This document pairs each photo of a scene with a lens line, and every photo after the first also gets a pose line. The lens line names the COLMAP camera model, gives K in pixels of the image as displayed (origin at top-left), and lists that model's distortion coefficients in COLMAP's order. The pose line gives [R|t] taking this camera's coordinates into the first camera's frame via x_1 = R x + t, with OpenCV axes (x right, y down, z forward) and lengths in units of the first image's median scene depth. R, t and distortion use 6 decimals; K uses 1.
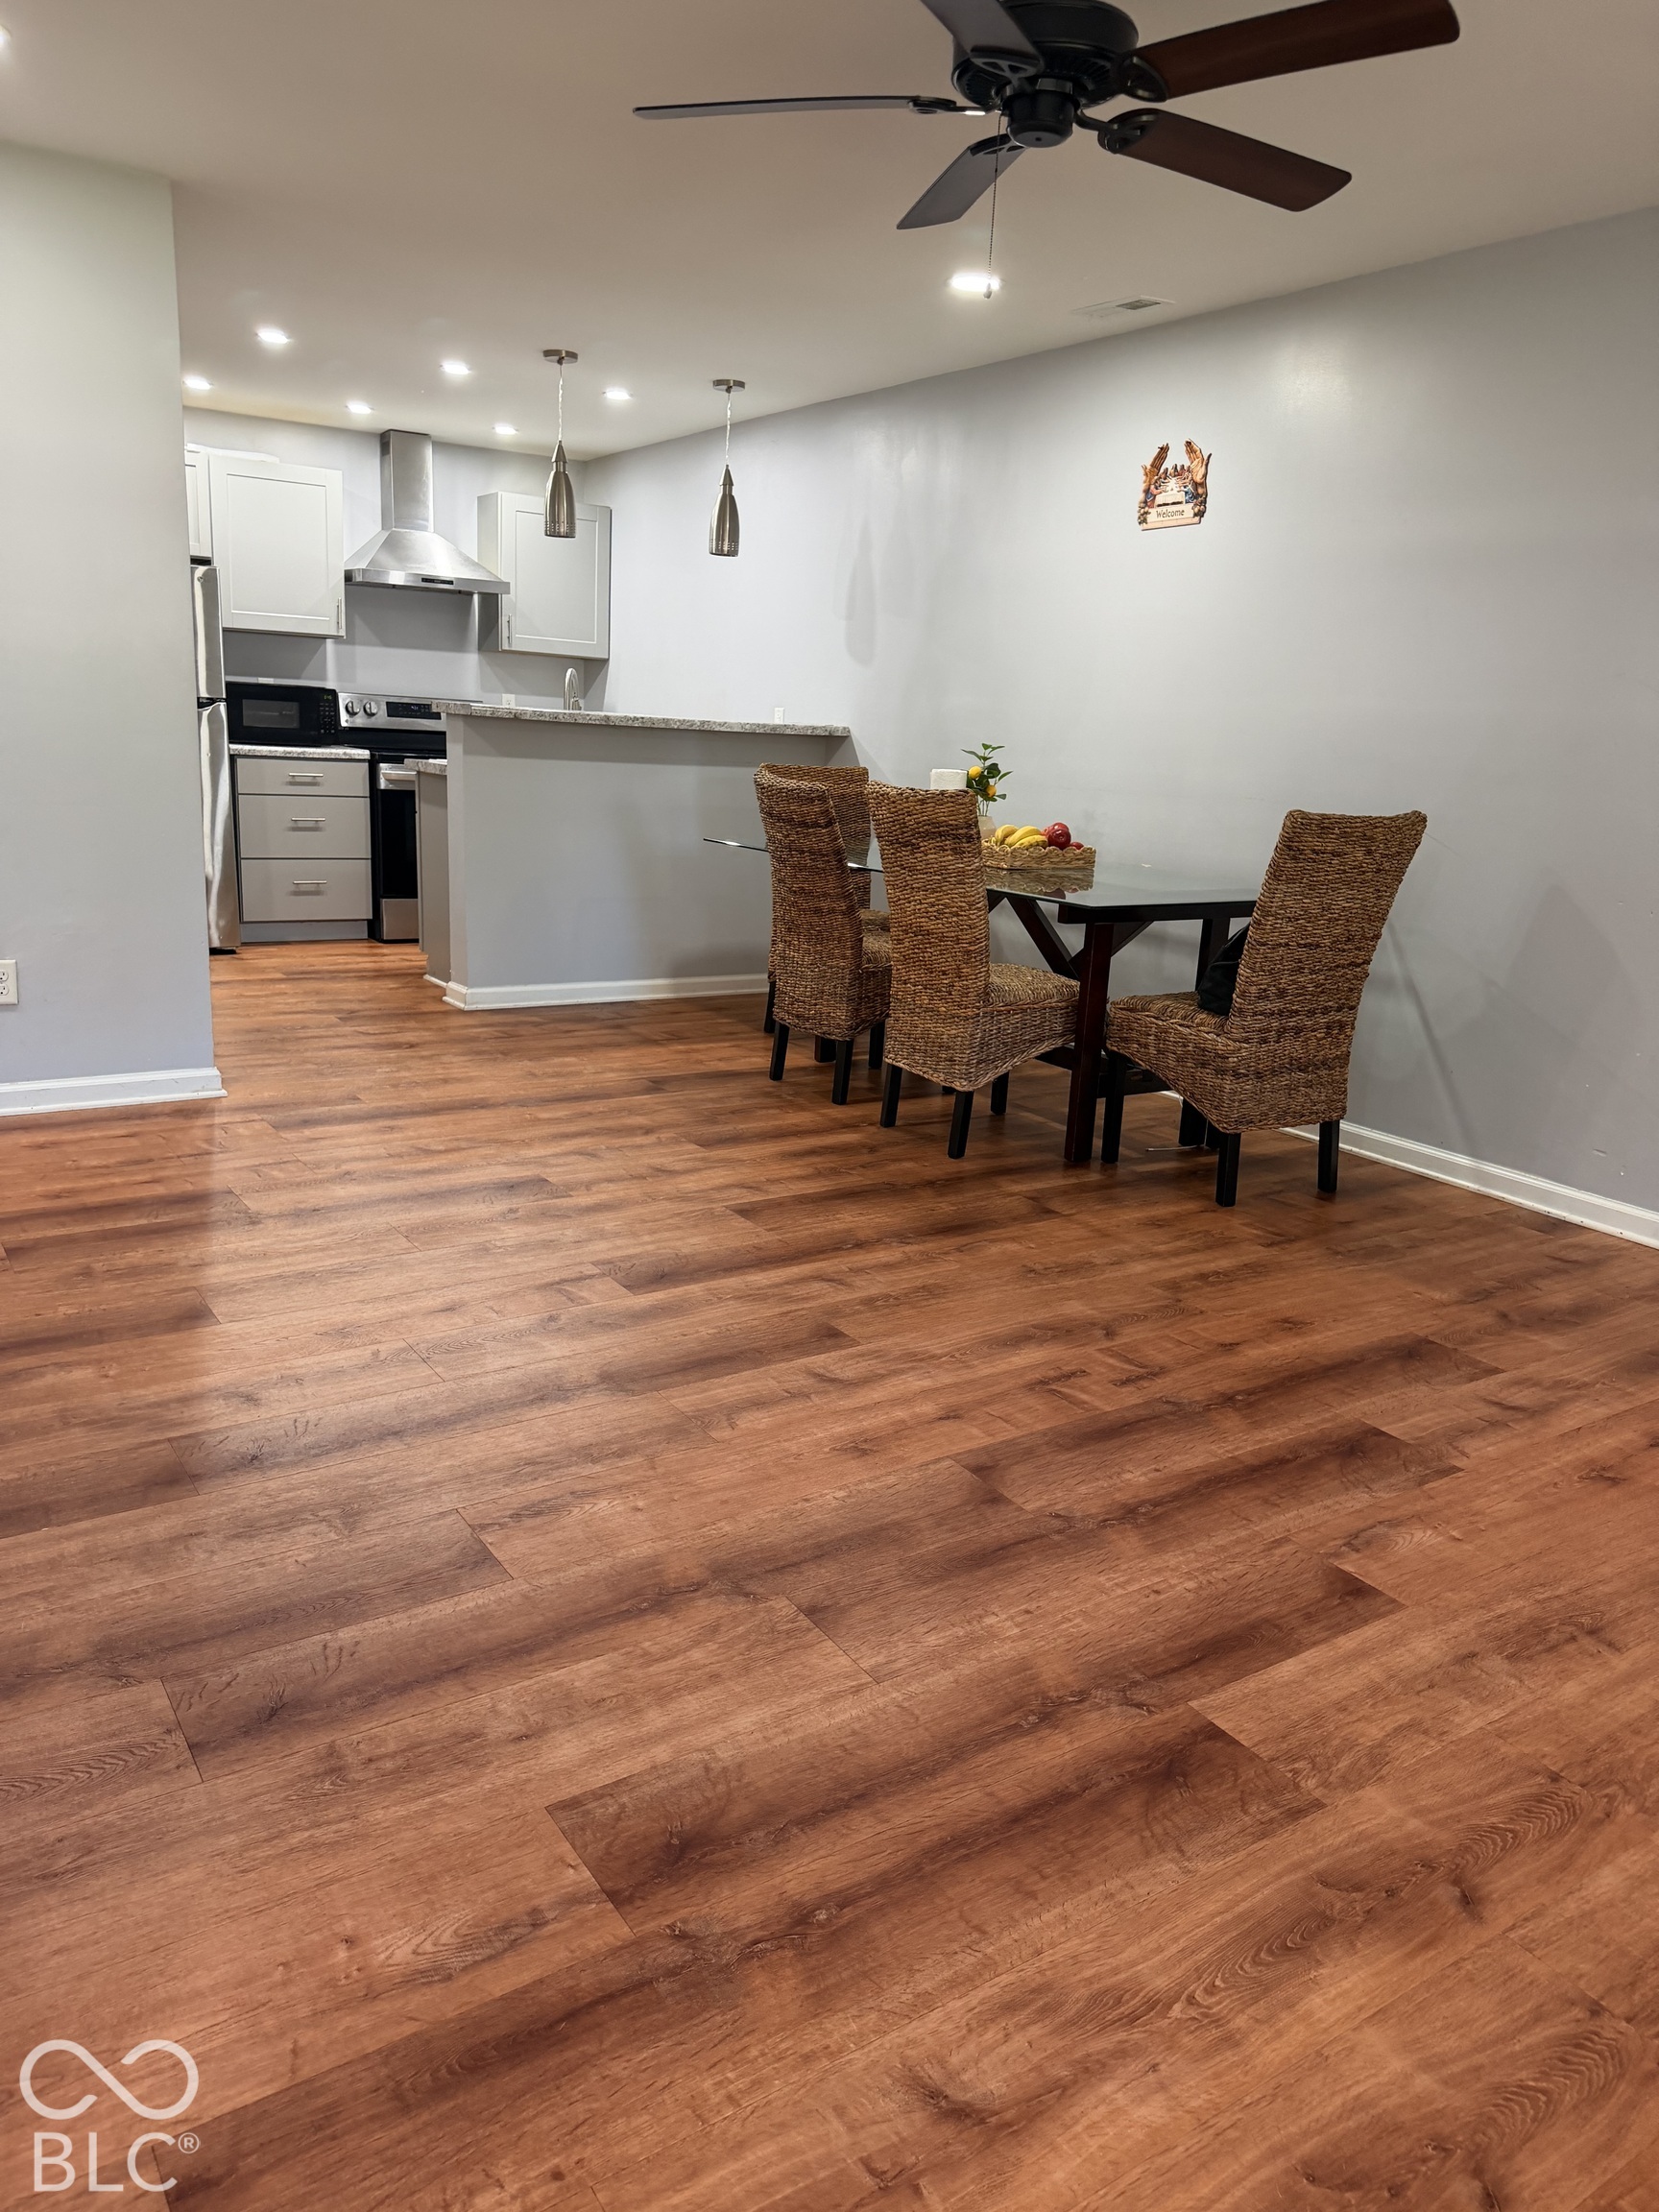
lens RADIAL K [[1548.0, 0, 829.5], [0, 1548.0, 1106.0], [0, 0, 1]] dist [0.043748, 0.000115]
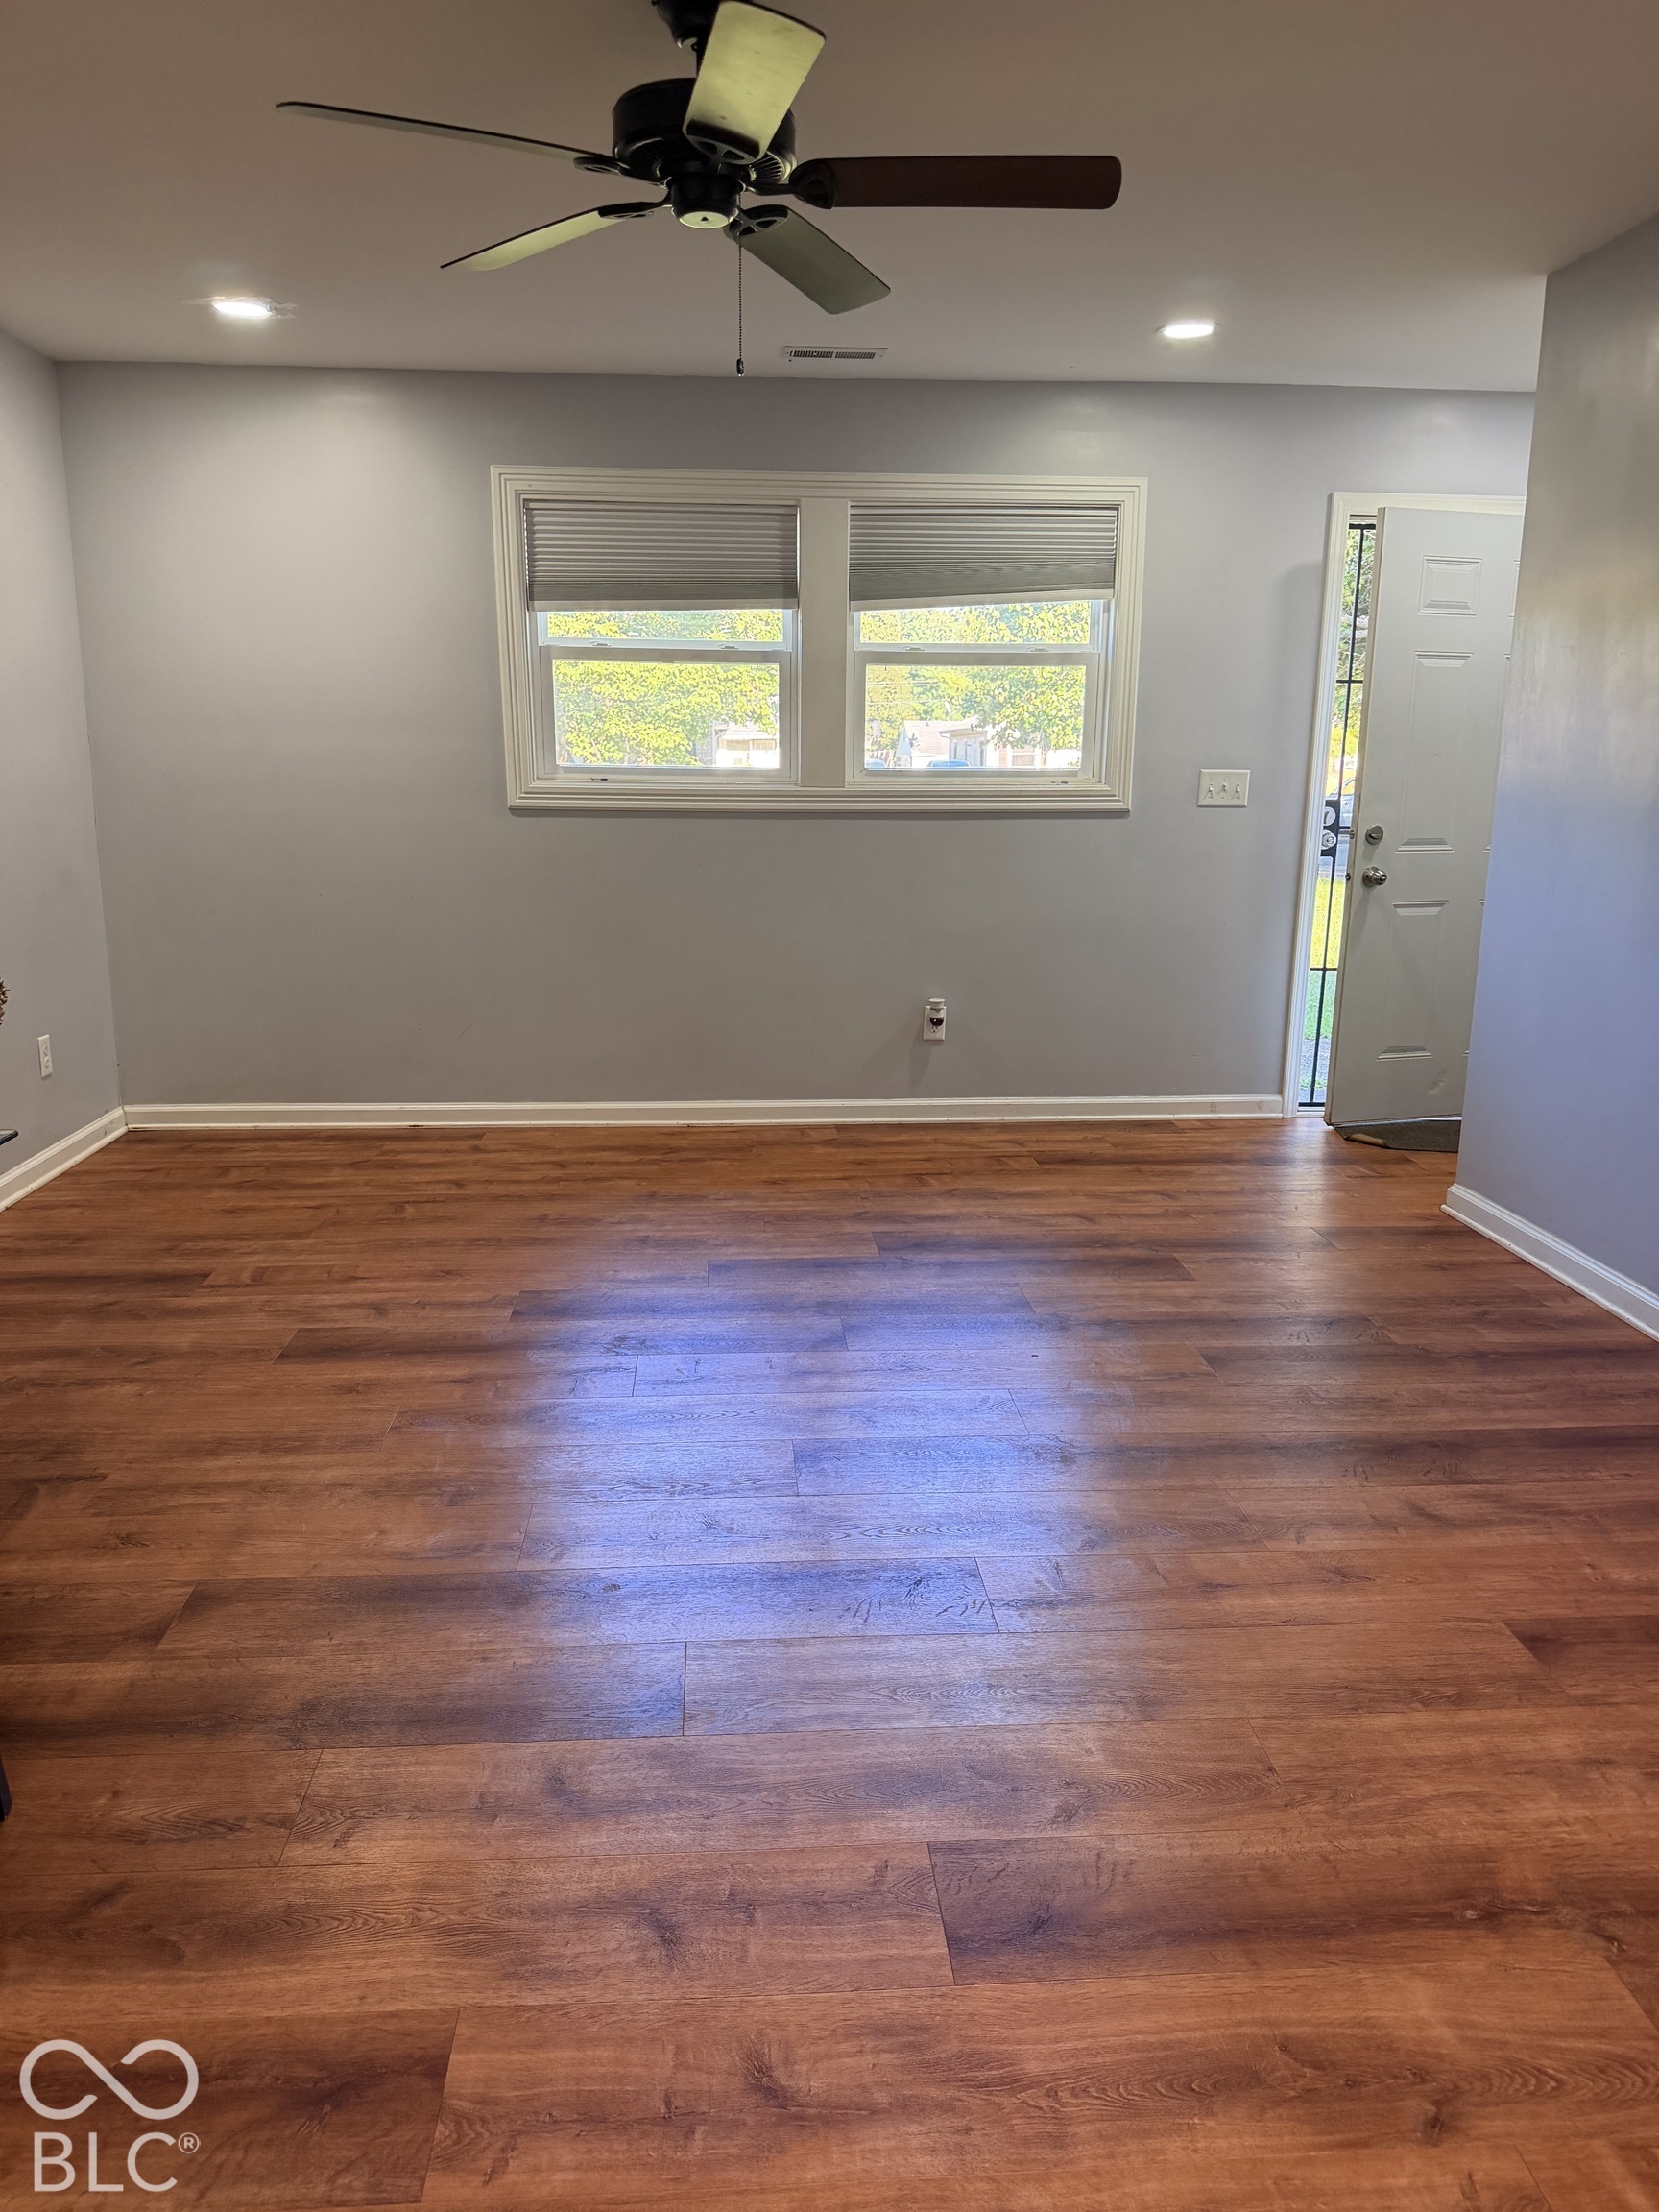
lens RADIAL K [[1548.0, 0, 829.5], [0, 1548.0, 1106.0], [0, 0, 1]] dist [0.043748, 0.000115]
pose [[-0.867374, -0.162666, 0.470322, -0.363224], [0.070051, 0.895755, 0.438995, -0.395066], [-0.492702, 0.413719, -0.765559, 1.419099]]
